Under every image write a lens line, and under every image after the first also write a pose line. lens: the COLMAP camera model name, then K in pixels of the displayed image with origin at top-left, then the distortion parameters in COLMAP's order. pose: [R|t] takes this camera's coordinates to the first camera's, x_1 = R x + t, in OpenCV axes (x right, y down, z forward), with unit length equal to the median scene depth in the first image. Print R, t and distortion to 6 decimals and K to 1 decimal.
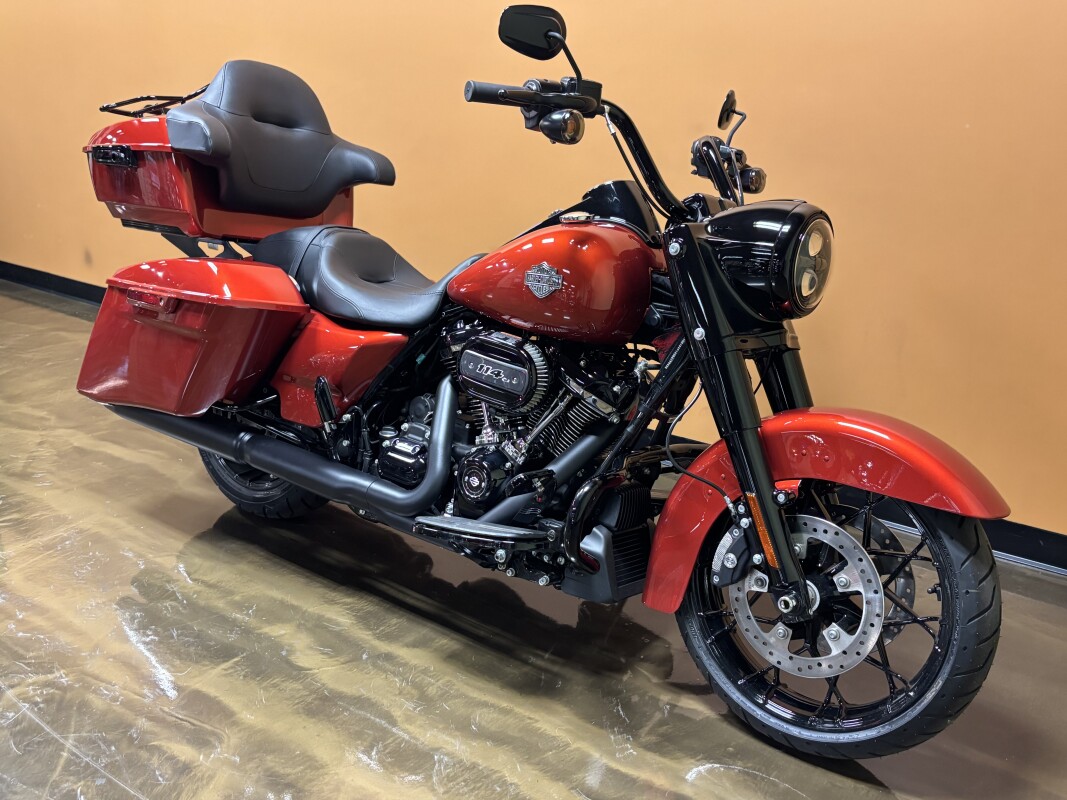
lens RADIAL K [[999.0, 0, 535.0], [0, 999.0, 396.3], [0, 0, 1]] dist [0.171689, -0.514791]
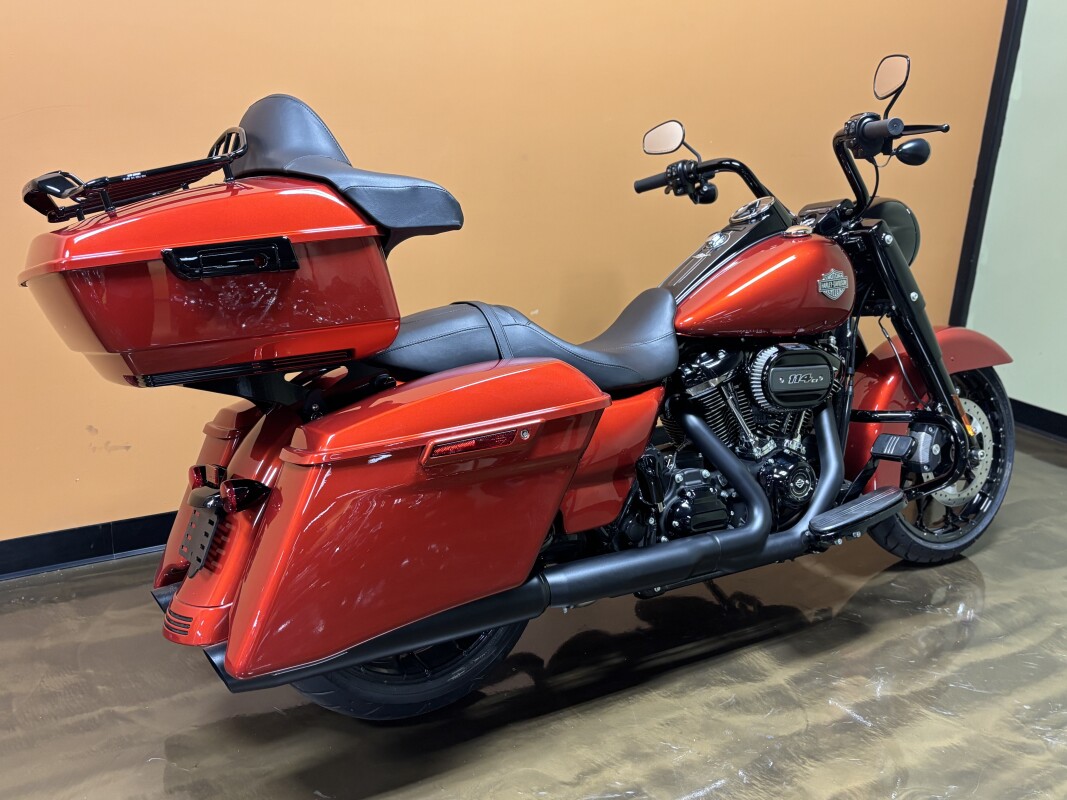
lens RADIAL K [[1062.3, 0, 534.7], [0, 1062.3, 381.3], [0, 0, 1]] dist [0.014396, 0.022492]
pose [[0.366476, -0.258412, 0.893822, -1.301301], [0.271276, 0.948595, 0.163022, -0.317136], [-0.890003, 0.182729, 0.417739, 0.848311]]
